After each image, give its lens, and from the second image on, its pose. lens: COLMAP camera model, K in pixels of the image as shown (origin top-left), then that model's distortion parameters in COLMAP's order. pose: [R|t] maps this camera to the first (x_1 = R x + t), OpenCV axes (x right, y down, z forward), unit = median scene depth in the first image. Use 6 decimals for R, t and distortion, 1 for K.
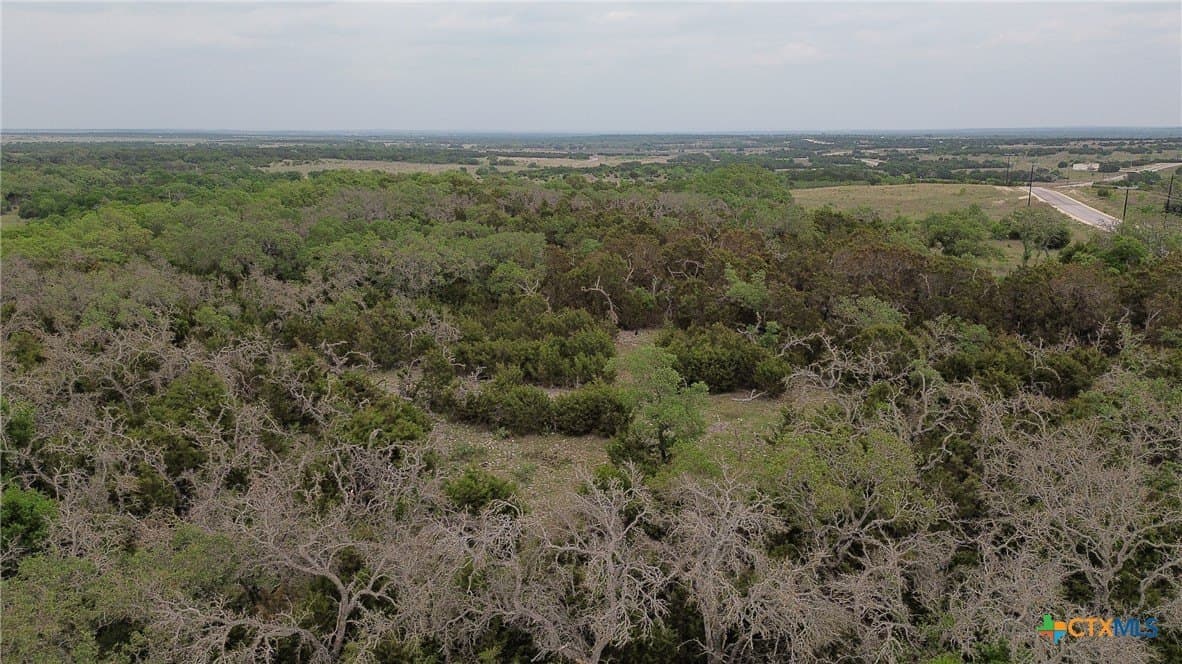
lens RADIAL K [[836.6, 0, 591.0], [0, 836.6, 332.0], [0, 0, 1]] dist [0.057130, -0.058953]
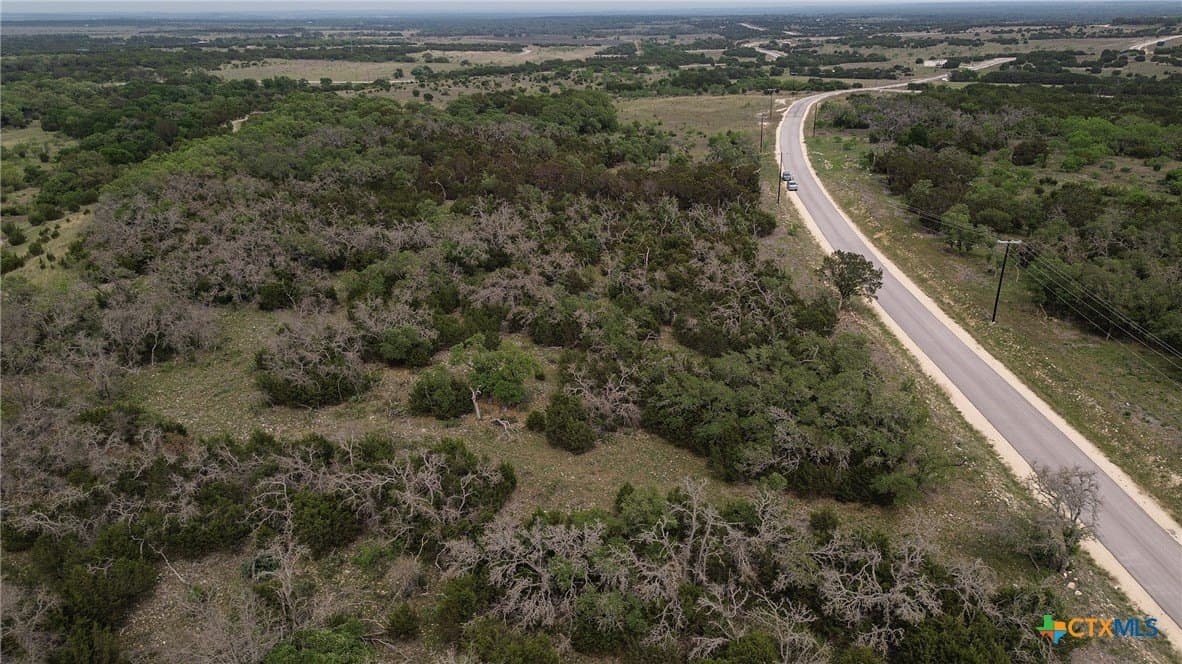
lens RADIAL K [[836.6, 0, 591.0], [0, 836.6, 332.0], [0, 0, 1]] dist [0.057130, -0.058953]
pose [[0.998317, -0.029376, 0.049994, 0.178534], [0.022517, 0.990910, 0.132630, 0.036683], [-0.053435, -0.131282, 0.989904, -0.827482]]
